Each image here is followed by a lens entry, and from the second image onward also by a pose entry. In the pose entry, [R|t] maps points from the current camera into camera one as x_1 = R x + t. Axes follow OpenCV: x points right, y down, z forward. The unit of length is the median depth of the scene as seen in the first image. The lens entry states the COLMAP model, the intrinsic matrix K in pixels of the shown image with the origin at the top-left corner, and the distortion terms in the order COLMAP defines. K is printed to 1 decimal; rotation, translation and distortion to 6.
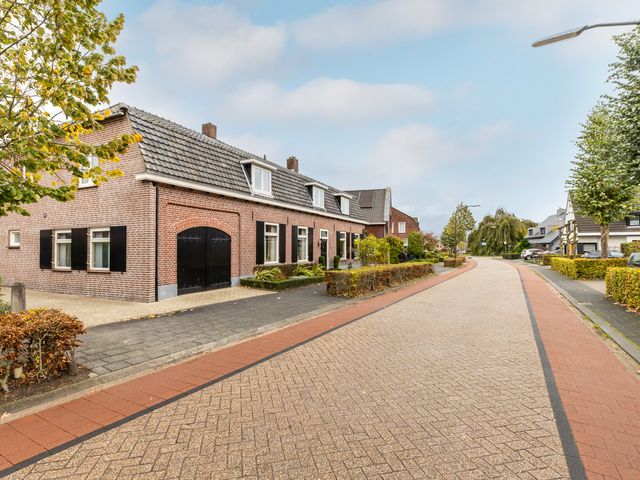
lens RADIAL K [[319.1, 0, 324.2], [0, 319.1, 240.3], [0, 0, 1]] dist [-0.001084, -0.000728]
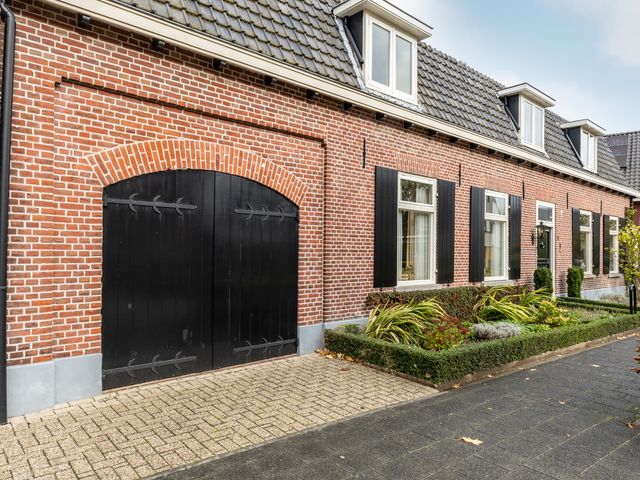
lens RADIAL K [[443.2, 0, 314.9], [0, 443.2, 239.0], [0, 0, 1]] dist [0.001216, 0.001699]
pose [[0.927334, 0.004358, -0.374209, -0.082070], [-0.005062, 0.999987, -0.000900, 0.020065], [0.374200, 0.002729, 0.927344, 0.475993]]
